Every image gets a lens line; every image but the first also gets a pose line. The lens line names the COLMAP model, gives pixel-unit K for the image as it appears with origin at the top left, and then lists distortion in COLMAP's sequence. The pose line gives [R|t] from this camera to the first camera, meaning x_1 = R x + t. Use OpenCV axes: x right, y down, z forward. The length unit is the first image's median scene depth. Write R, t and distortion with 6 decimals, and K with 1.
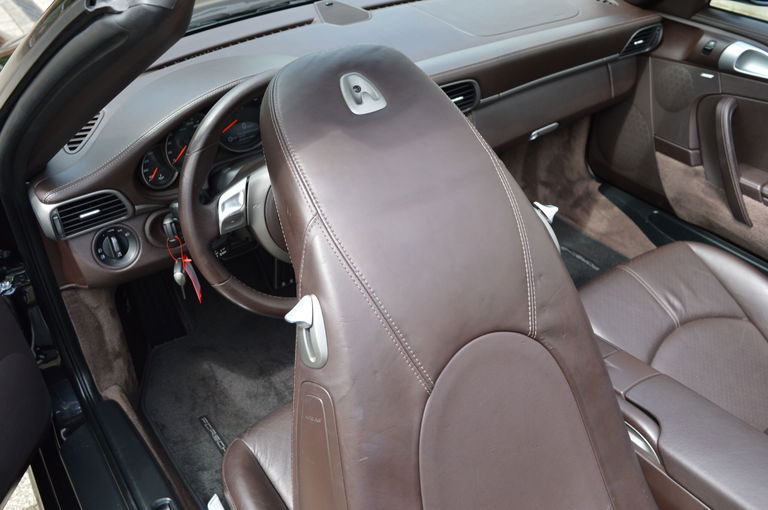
lens RADIAL K [[758.5, 0, 384.7], [0, 758.5, 256.4], [0, 0, 1]] dist [-0.014919, 0.000000]
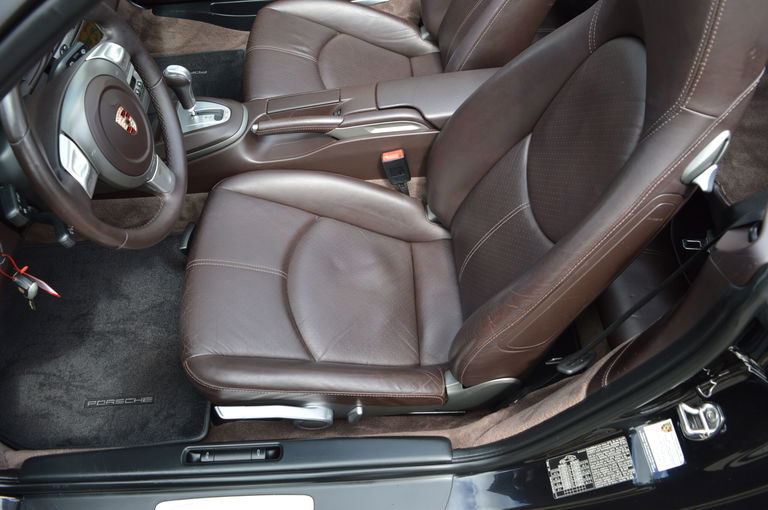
lens RADIAL K [[627.5, 0, 383.9], [0, 627.5, 254.1], [0, 0, 1]] dist [-0.064627, -0.004577]
pose [[0.482271, -0.681668, 0.550222, -0.348274], [0.493607, 0.730345, 0.472174, -0.107491], [-0.723717, 0.043878, 0.688700, 0.169108]]
